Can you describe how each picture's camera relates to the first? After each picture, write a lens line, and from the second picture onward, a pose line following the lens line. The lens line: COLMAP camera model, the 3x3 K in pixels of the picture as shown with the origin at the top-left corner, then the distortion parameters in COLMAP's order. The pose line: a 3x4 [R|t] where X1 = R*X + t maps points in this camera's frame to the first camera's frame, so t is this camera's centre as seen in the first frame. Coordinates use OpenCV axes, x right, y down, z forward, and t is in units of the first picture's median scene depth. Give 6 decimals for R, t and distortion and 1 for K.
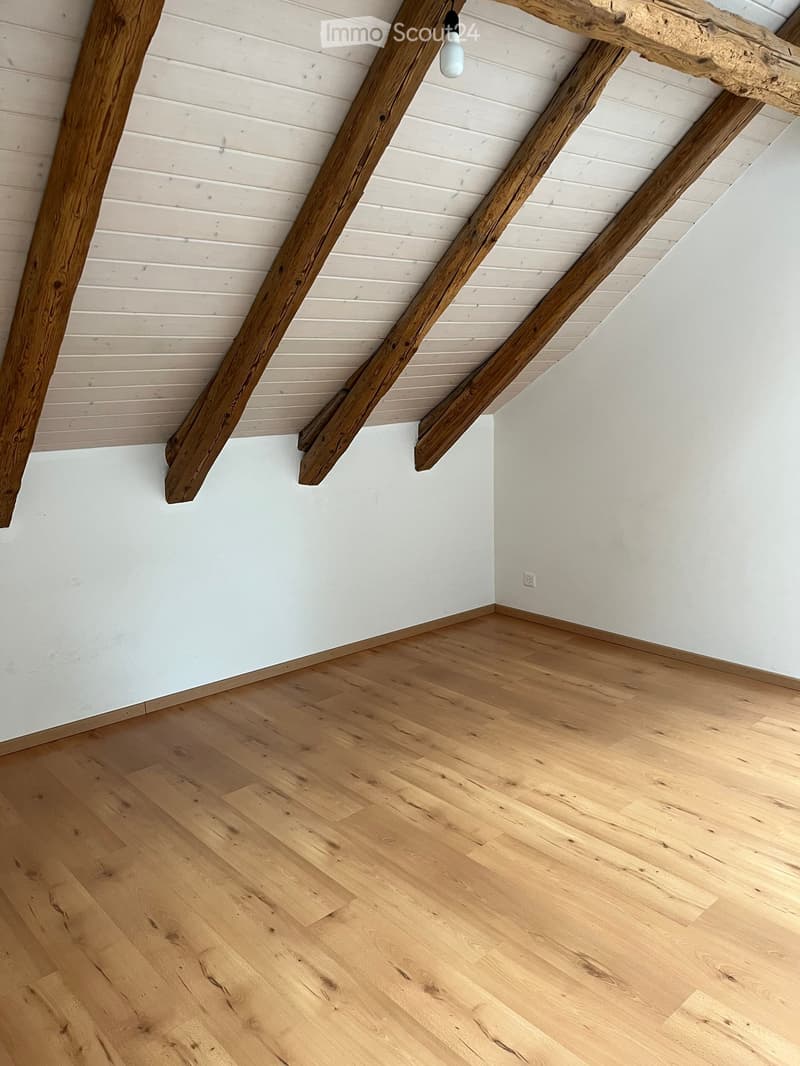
lens RADIAL K [[802.6, 0, 398.3], [0, 802.6, 533.4], [0, 0, 1]] dist [0.045013, -0.046329]
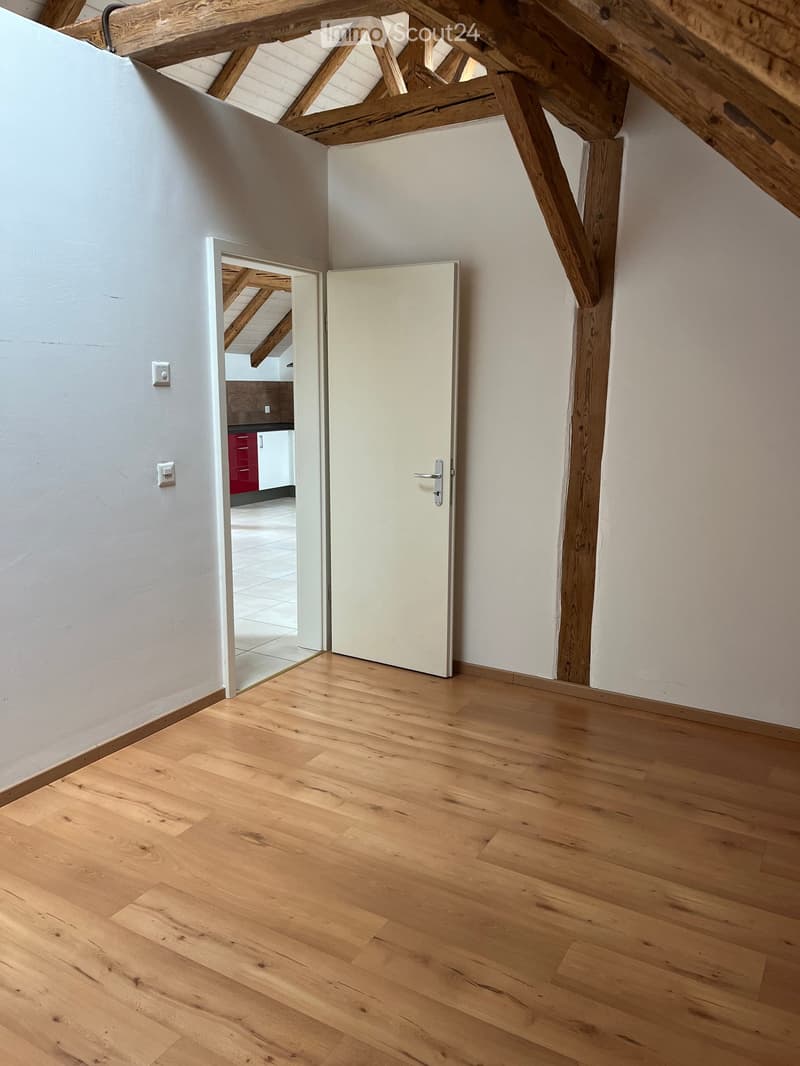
lens RADIAL K [[802.6, 0, 401.7], [0, 802.6, 533.2], [0, 0, 1]] dist [0.045013, -0.046329]
pose [[-0.949333, 0.082772, -0.303175, 0.317102], [-0.036722, 0.928869, 0.368584, -0.309986], [0.312119, 0.361042, -0.878766, 1.733788]]
